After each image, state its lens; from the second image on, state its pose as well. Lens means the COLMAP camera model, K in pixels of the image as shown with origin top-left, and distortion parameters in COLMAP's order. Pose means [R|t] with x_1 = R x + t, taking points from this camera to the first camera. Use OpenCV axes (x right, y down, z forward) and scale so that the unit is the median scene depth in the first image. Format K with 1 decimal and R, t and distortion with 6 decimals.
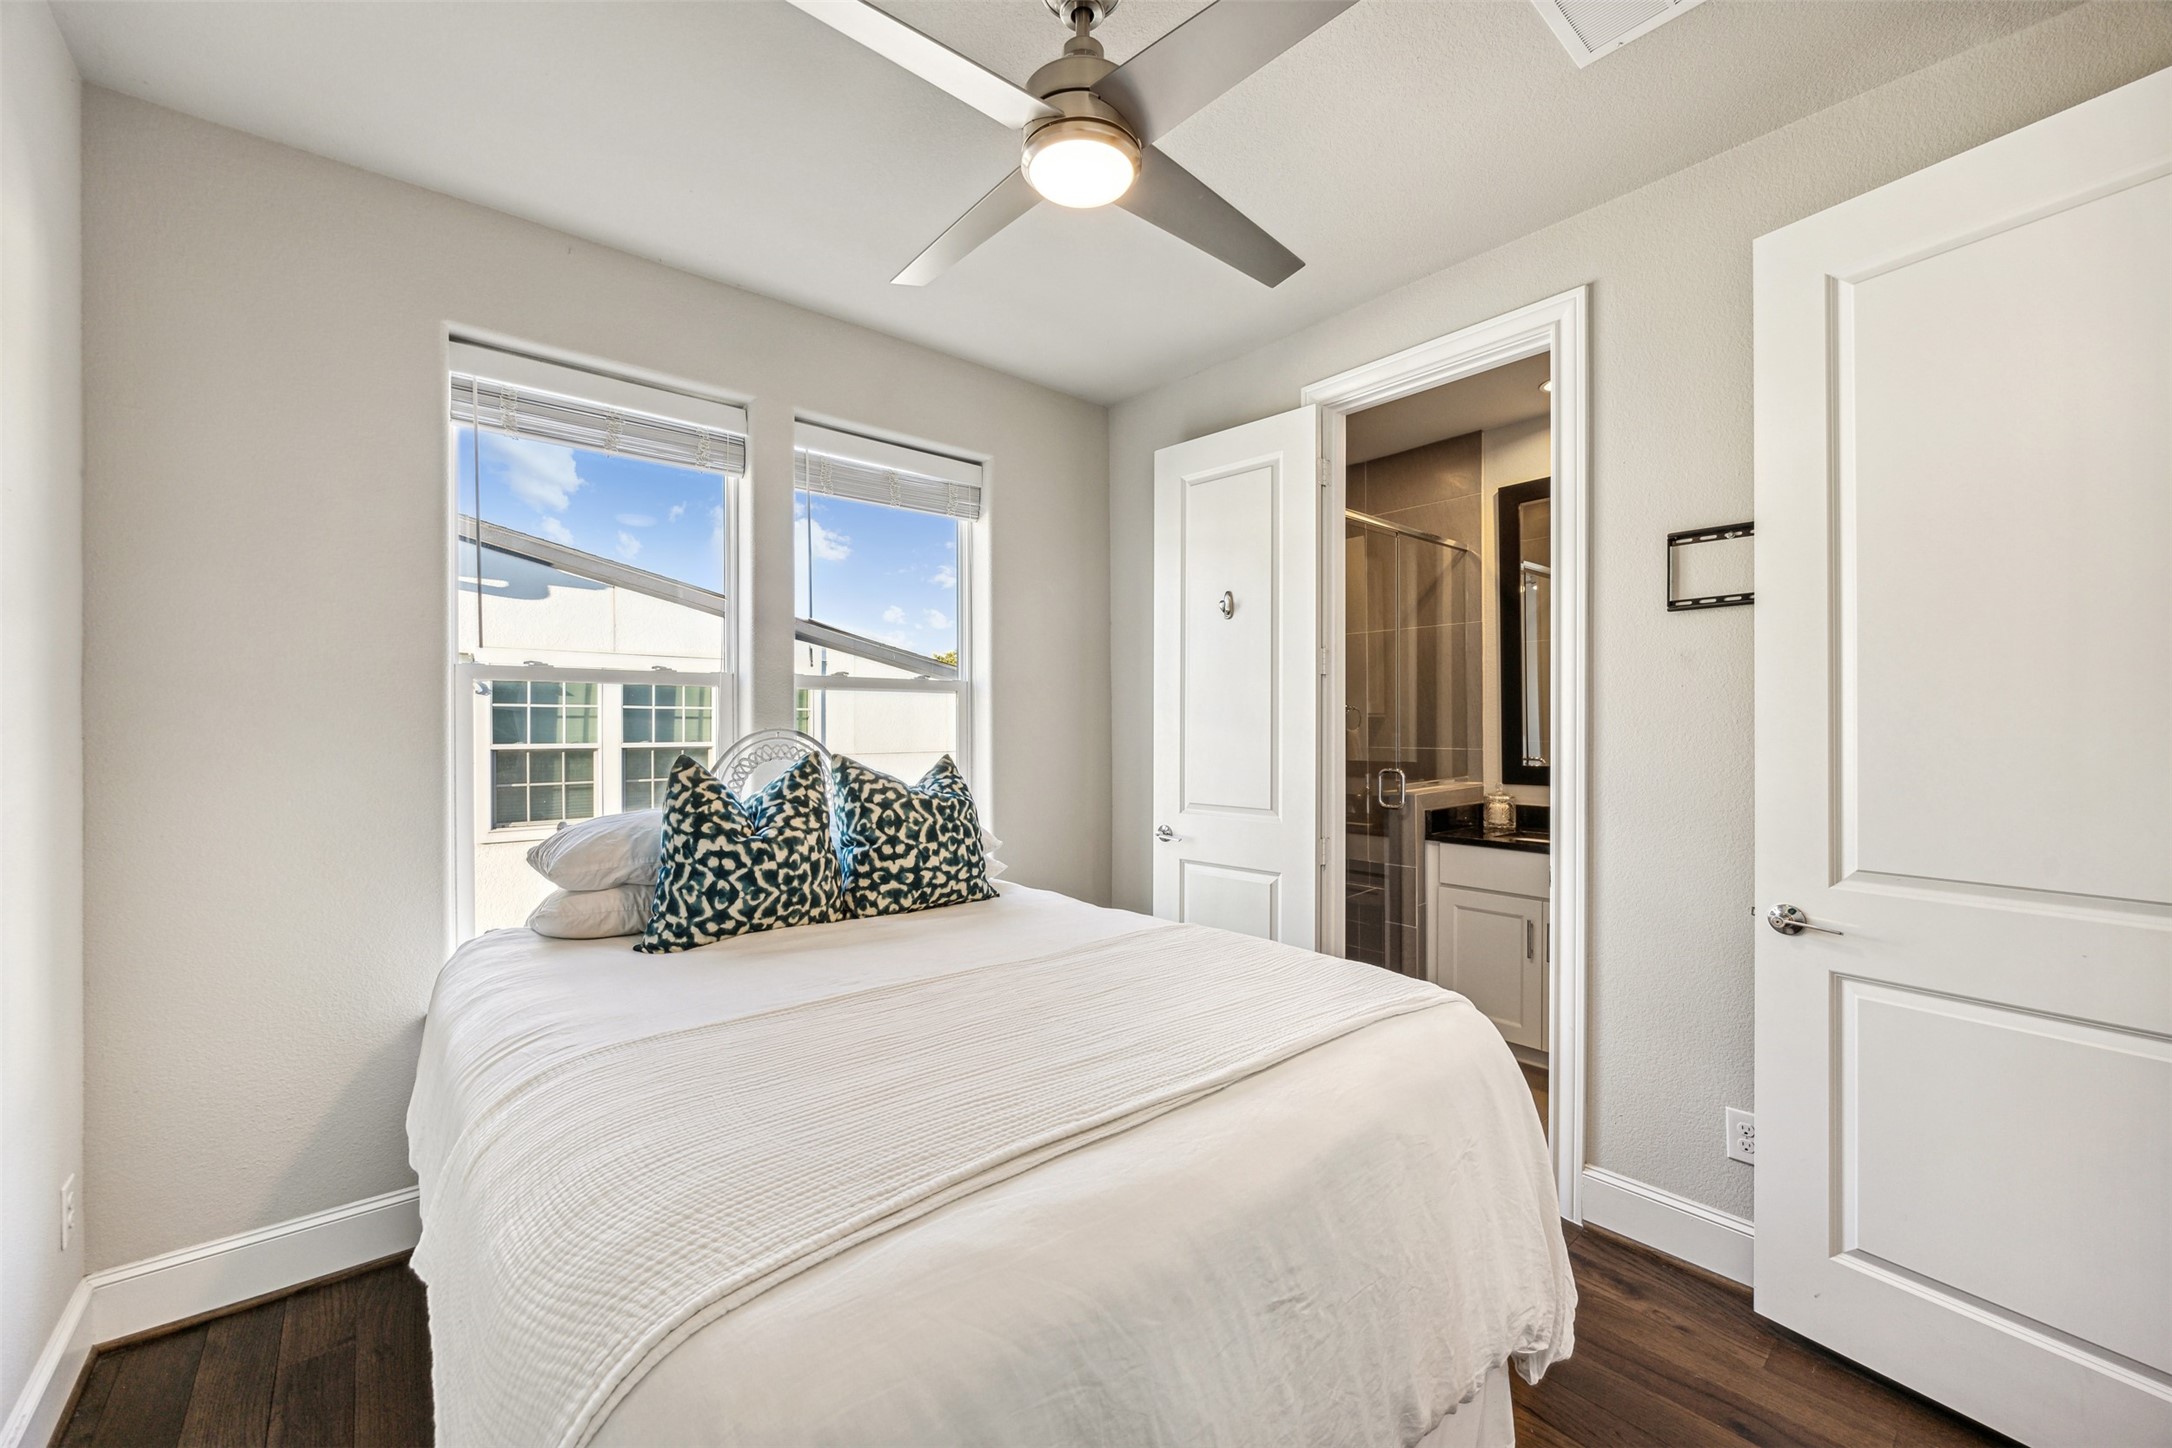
lens RADIAL K [[835.0, 0, 1087.4], [0, 835.0, 721.0], [0, 0, 1]] dist [-0.002327, -0.000044]
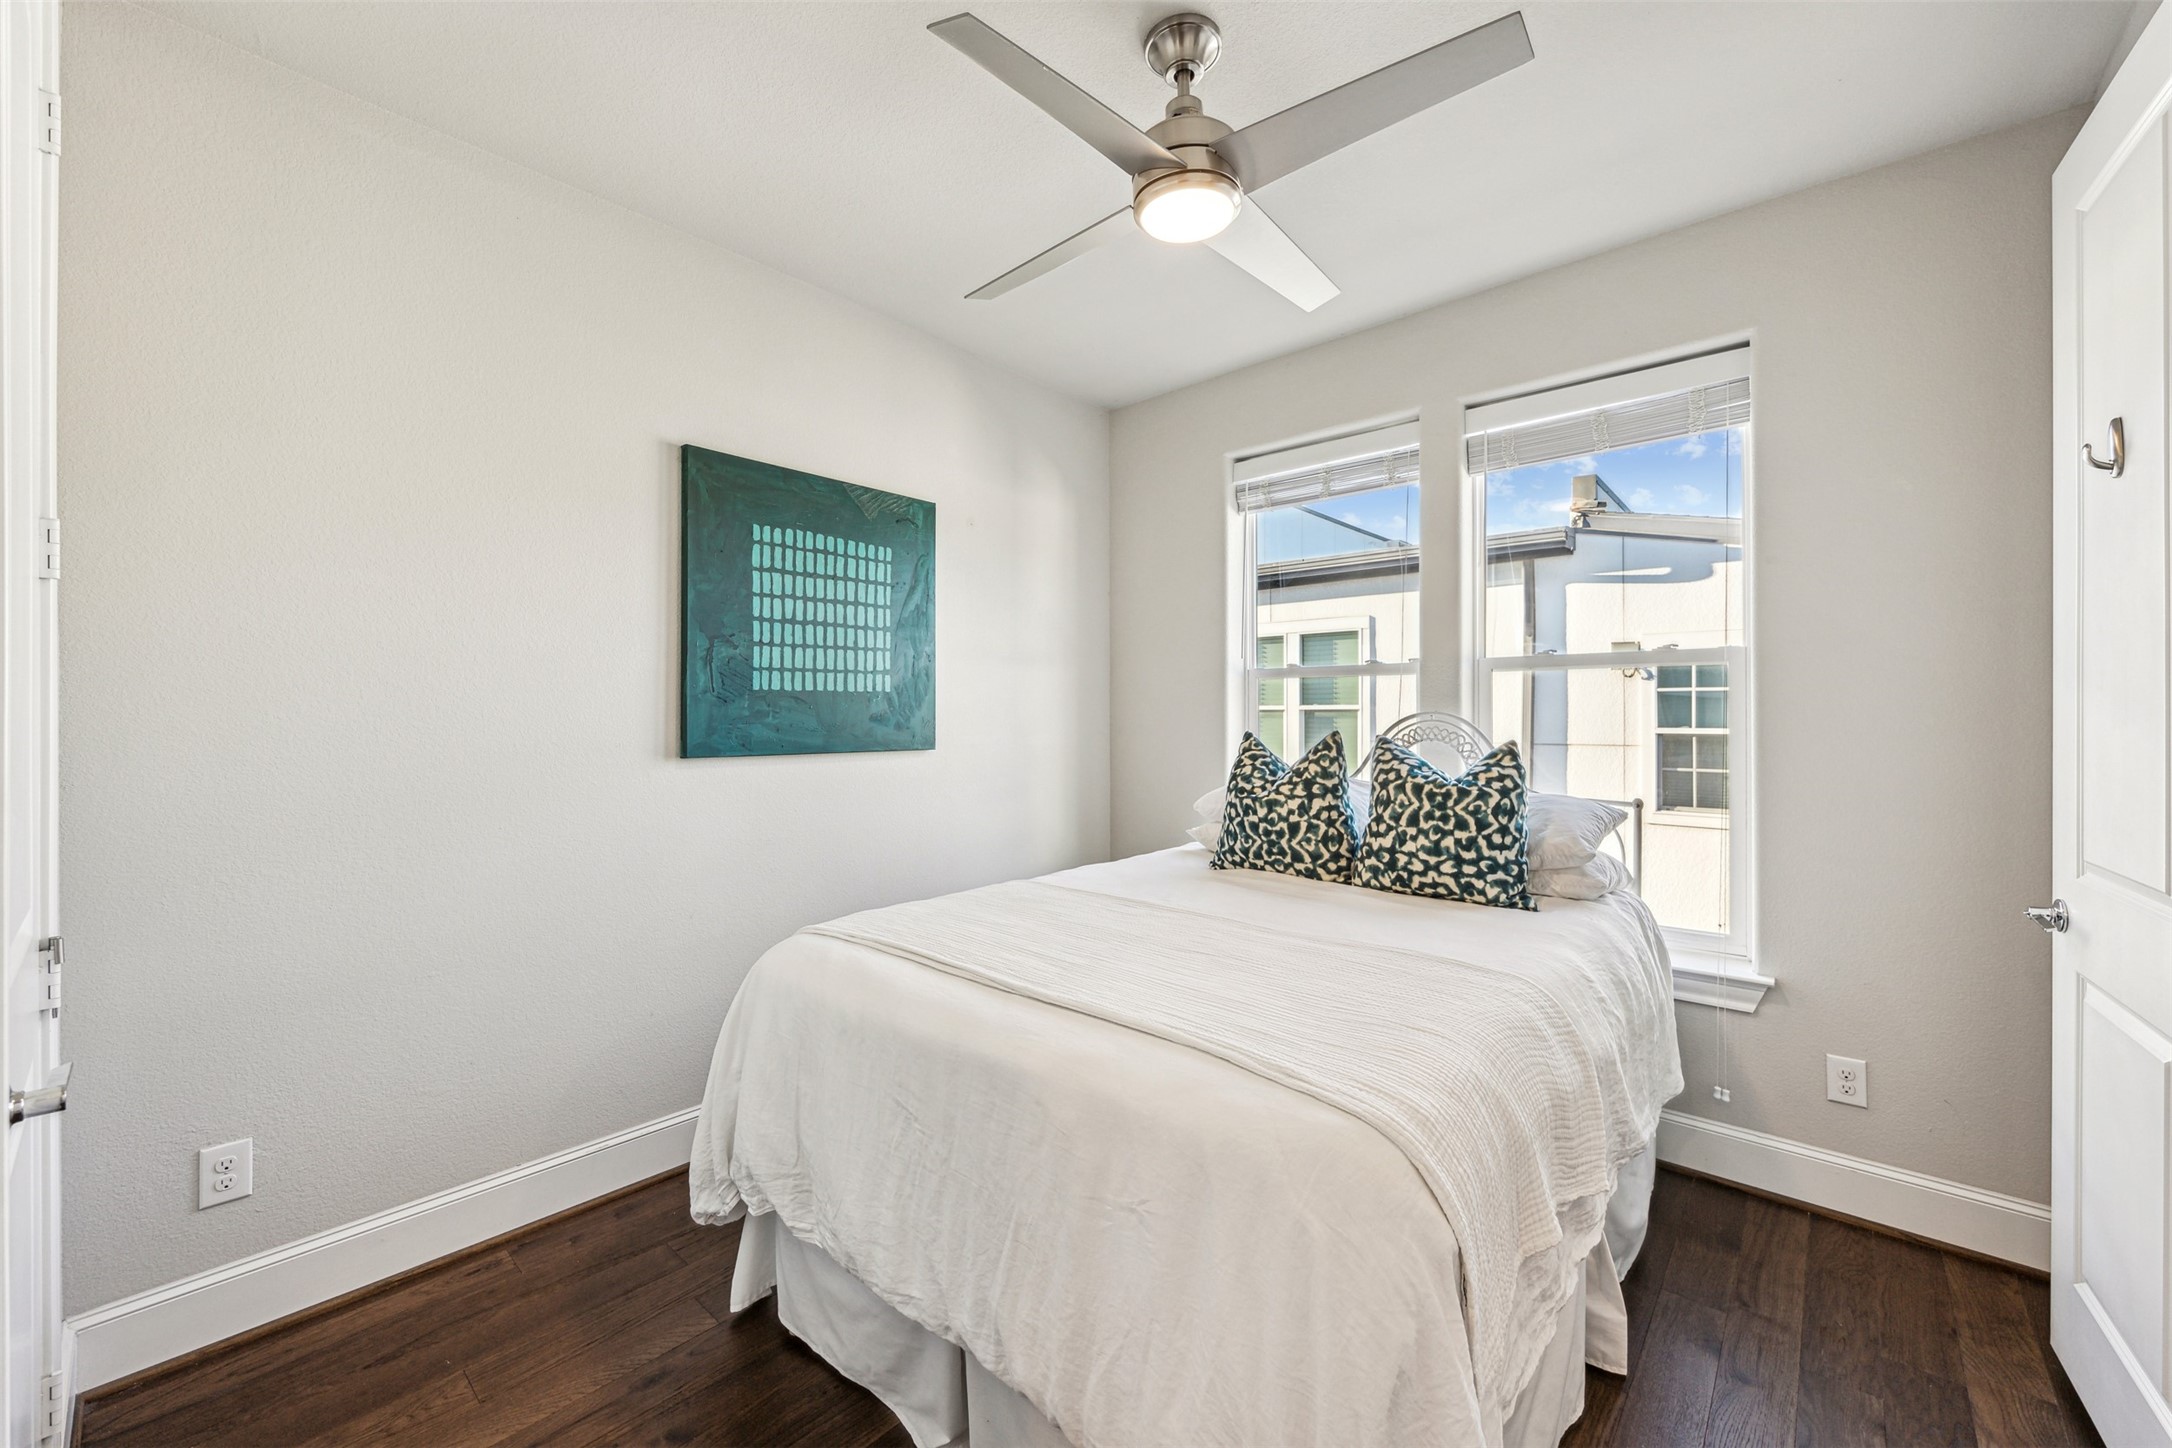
lens RADIAL K [[845.6, 0, 1072.5], [0, 845.6, 700.8], [0, 0, 1]] dist [0.001162, 0.000110]
pose [[0.146125, -0.014056, -0.989166, 0.743633], [0.008358, 0.999881, -0.012974, 0.006547], [0.989231, -0.006372, 0.146225, 0.463299]]
